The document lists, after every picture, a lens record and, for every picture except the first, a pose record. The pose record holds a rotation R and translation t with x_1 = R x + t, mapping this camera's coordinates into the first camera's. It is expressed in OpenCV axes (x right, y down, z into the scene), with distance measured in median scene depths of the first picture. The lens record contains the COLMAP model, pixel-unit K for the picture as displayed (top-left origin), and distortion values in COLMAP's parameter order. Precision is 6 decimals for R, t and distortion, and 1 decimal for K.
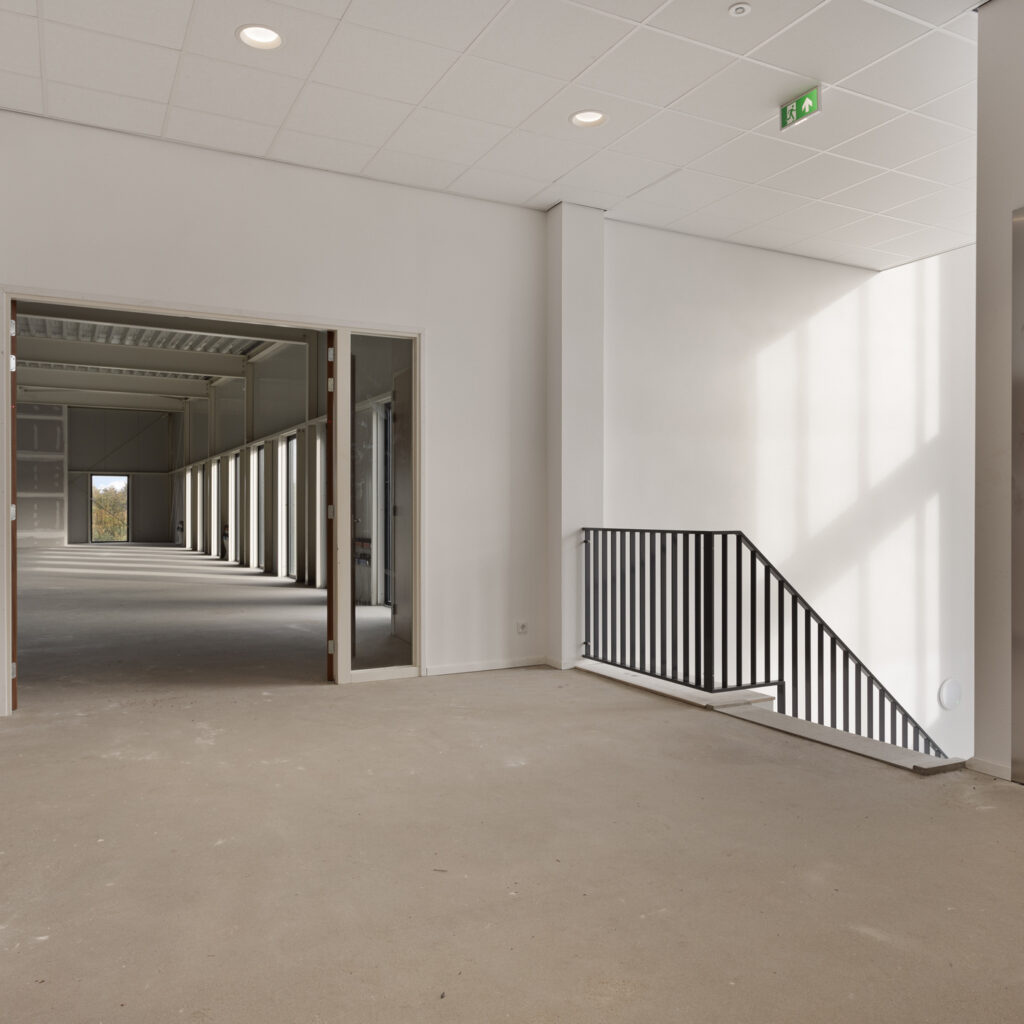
lens RADIAL K [[859.7, 0, 511.1], [0, 859.7, 506.9], [0, 0, 1]] dist [-0.019691, -0.001075]
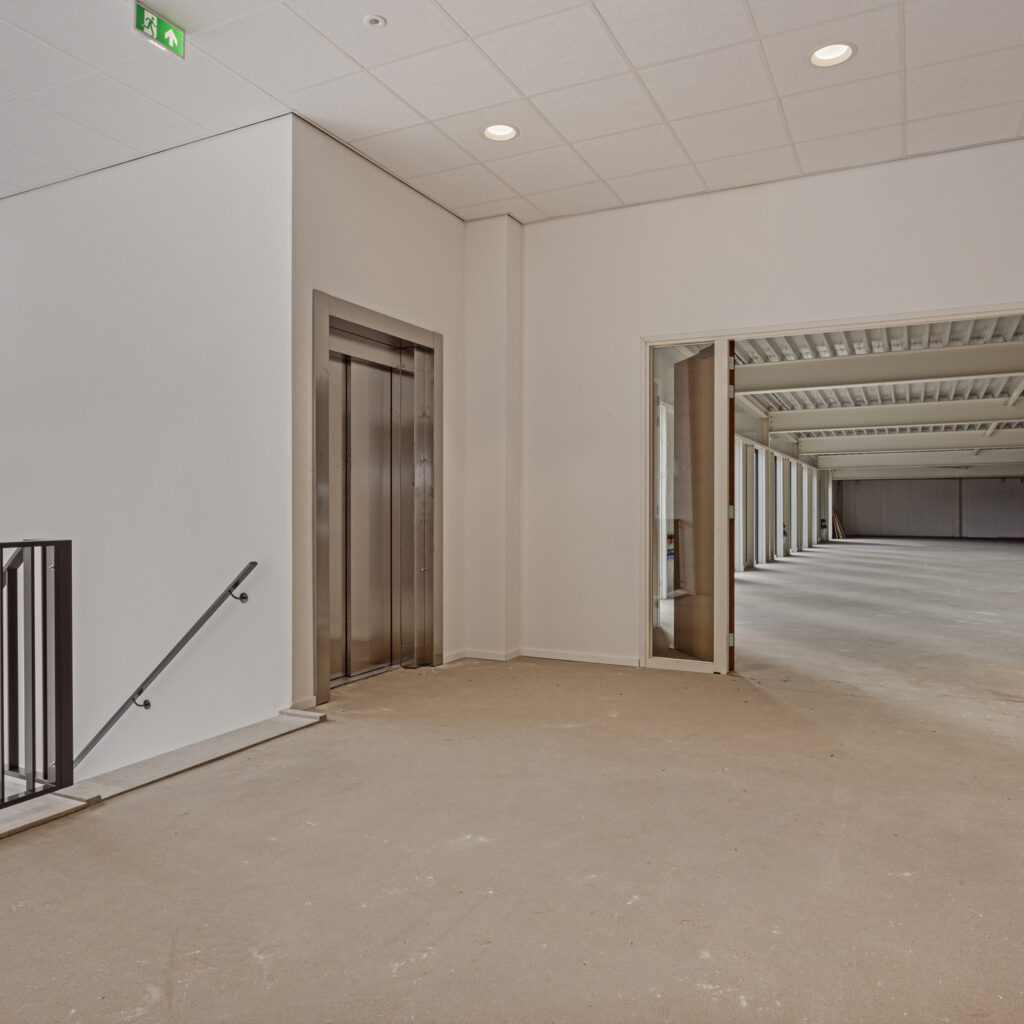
lens RADIAL K [[801.3, 0, 504.7], [0, 801.3, 513.1], [0, 0, 1]] dist [-0.008396, -0.000019]
pose [[-0.582916, -0.004272, 0.812521, -0.508210], [-0.004382, 0.999988, 0.002113, 0.005582], [-0.812520, -0.002329, -0.582928, 1.201431]]
